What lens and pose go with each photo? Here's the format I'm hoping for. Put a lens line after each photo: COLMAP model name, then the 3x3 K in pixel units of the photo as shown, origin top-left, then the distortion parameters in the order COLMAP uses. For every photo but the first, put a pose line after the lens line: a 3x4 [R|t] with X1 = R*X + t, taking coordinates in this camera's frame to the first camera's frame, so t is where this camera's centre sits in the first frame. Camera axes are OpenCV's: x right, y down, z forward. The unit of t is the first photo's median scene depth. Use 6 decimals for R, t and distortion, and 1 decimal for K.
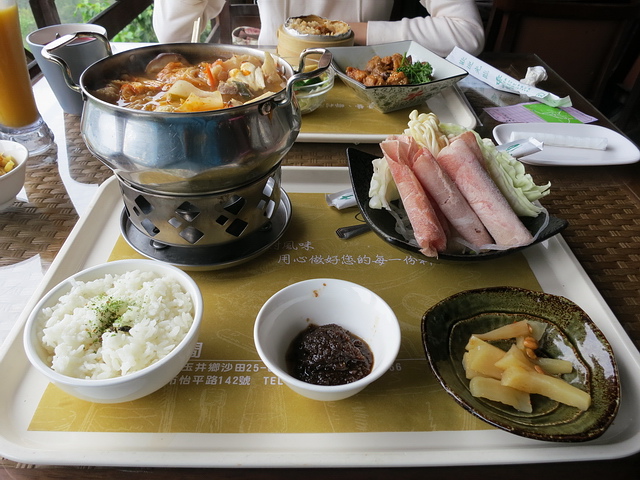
lens RADIAL K [[537.6, 0, 320.0], [0, 537.6, 240.0], [0, 0, 1]] dist [-0.029795, 0.015266]
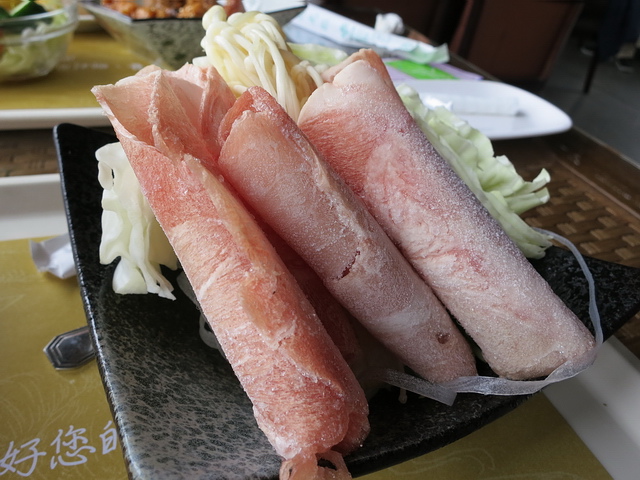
lens RADIAL K [[537.6, 0, 320.0], [0, 537.6, 240.0], [0, 0, 1]] dist [-0.029795, 0.015266]
pose [[0.948947, -0.117081, 0.292903, 0.113883], [0.114871, 0.993071, 0.024799, -0.080339], [-0.293777, 0.010113, 0.955821, 0.605067]]
